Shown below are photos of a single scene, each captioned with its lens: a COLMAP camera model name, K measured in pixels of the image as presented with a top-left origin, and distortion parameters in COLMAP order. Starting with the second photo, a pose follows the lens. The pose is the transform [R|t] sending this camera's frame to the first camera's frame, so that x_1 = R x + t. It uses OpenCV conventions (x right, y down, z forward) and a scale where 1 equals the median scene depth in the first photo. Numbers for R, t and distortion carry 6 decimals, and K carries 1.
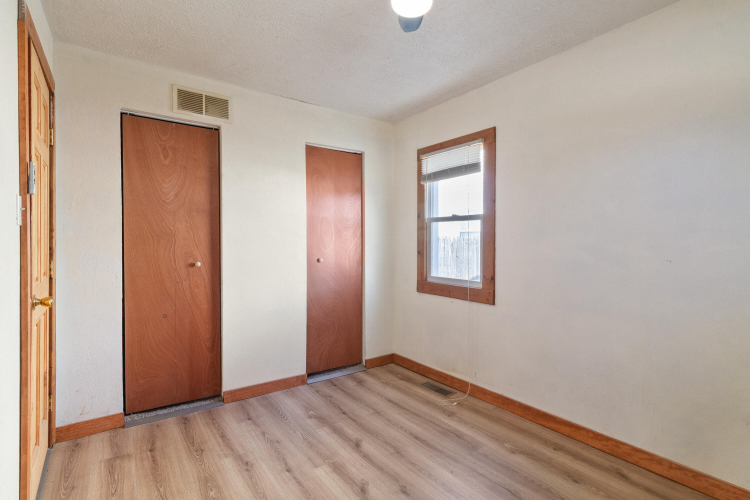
lens RADIAL K [[354.5, 0, 373.1], [0, 354.5, 242.5], [0, 0, 1]] dist [-0.000401, -0.000215]
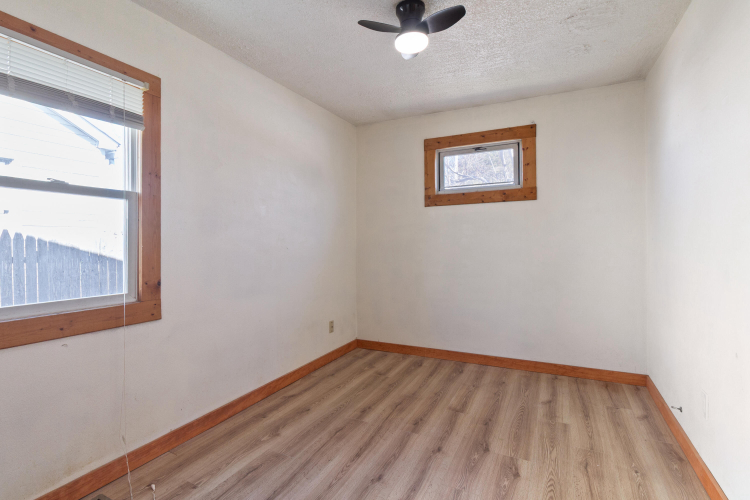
lens RADIAL K [[354.5, 0, 373.1], [0, 354.5, 242.5], [0, 0, 1]] dist [-0.000401, -0.000215]
pose [[-0.453897, -0.001911, 0.891052, -0.598996], [0.001383, 0.999995, 0.002850, 0.017574], [-0.891053, 0.002525, -0.453892, 1.093859]]
